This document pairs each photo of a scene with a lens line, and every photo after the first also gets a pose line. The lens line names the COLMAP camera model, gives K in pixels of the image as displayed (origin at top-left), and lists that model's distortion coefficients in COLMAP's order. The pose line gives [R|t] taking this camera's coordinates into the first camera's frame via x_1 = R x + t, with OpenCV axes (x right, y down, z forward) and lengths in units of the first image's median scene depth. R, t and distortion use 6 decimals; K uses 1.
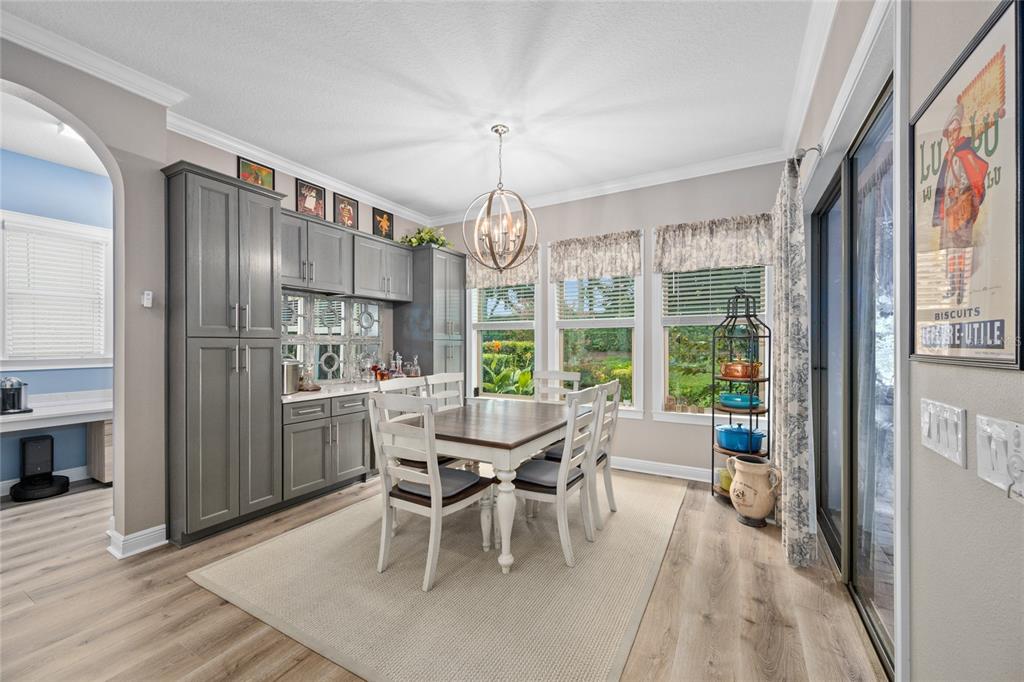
lens RADIAL K [[400.1, 0, 512.0], [0, 400.1, 341.0], [0, 0, 1]] dist [0.001135, 0.000022]
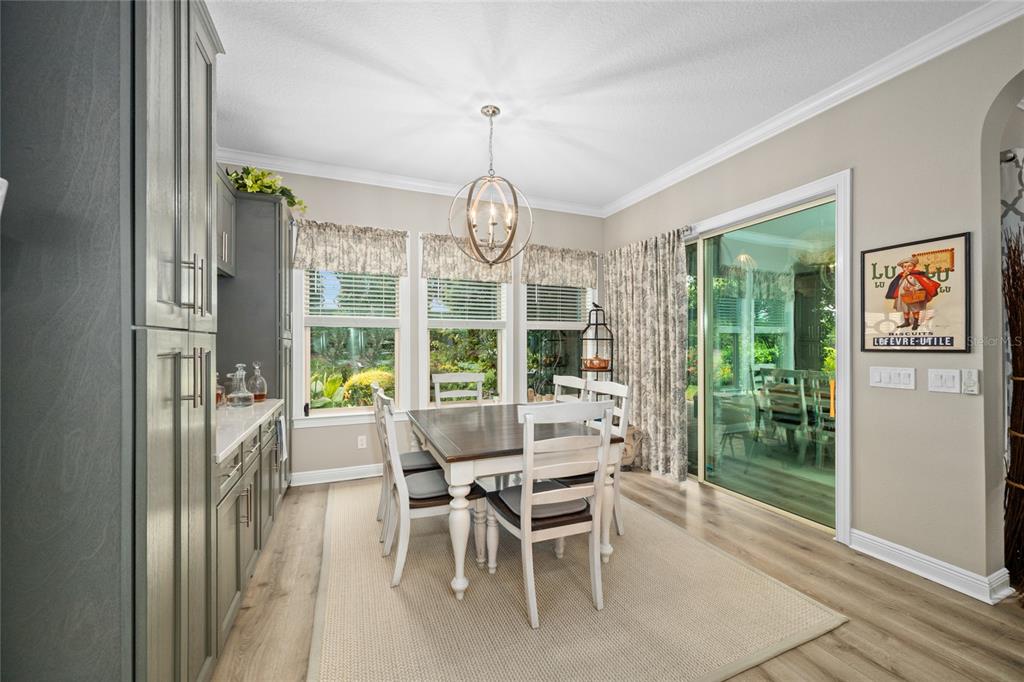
lens RADIAL K [[403.6, 0, 512.0], [0, 403.6, 341.0], [0, 0, 1]] dist [-0.016732, -0.000007]
pose [[0.615992, 0.009578, 0.787694, -0.657742], [-0.006858, 0.999953, -0.006796, 0.005524], [-0.787723, -0.001215, 0.616029, 0.358042]]
